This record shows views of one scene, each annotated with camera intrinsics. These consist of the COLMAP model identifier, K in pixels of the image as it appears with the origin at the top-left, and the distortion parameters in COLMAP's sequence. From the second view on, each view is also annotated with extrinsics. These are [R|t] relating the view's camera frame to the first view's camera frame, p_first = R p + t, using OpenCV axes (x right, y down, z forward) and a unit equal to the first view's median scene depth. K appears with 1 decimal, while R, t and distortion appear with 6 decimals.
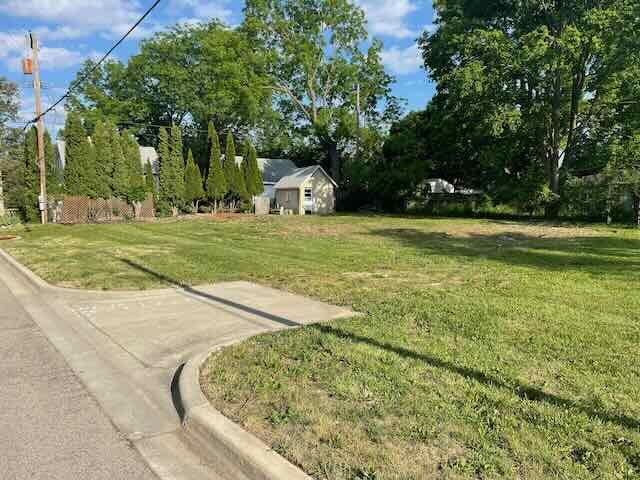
lens RADIAL K [[474.1, 0, 317.9], [0, 474.1, 245.7], [0, 0, 1]] dist [0.032528, -0.021673]
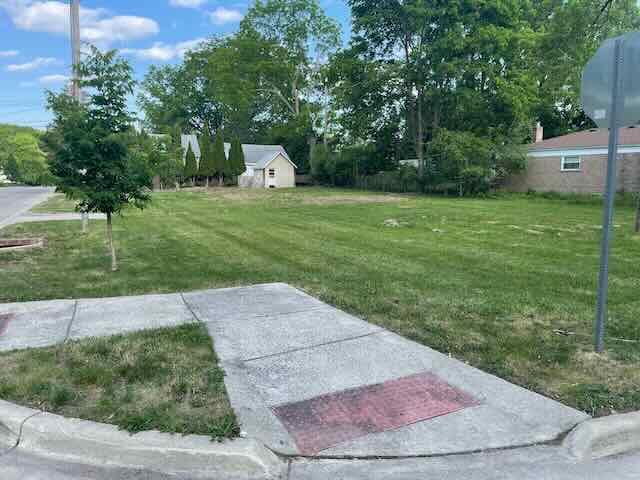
lens RADIAL K [[474.1, 0, 322.1], [0, 474.1, 233.8], [0, 0, 1]] dist [0.032528, -0.021673]
pose [[0.982215, 0.026075, -0.185942, 0.363408], [-0.022196, 0.999491, 0.022914, 0.028437], [0.186445, -0.018379, 0.982293, -0.283497]]
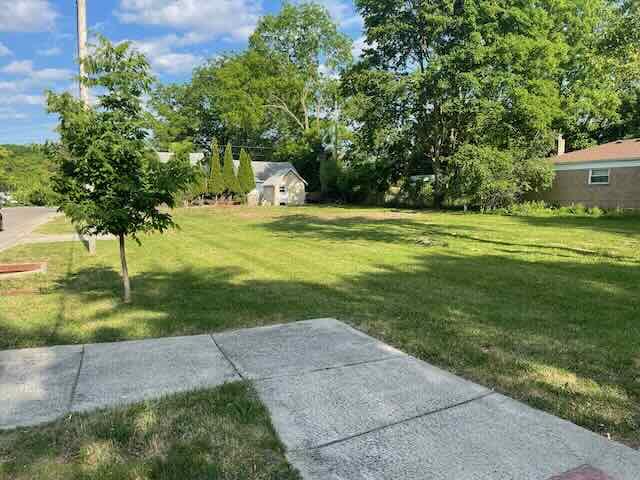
lens RADIAL K [[474.1, 0, 321.9], [0, 474.1, 245.3], [0, 0, 1]] dist [0.032528, -0.021673]
pose [[0.979954, 0.015538, -0.198616, 0.340468], [-0.013696, 0.999850, 0.010646, 0.026882], [0.198752, -0.007713, 0.980020, -0.253961]]
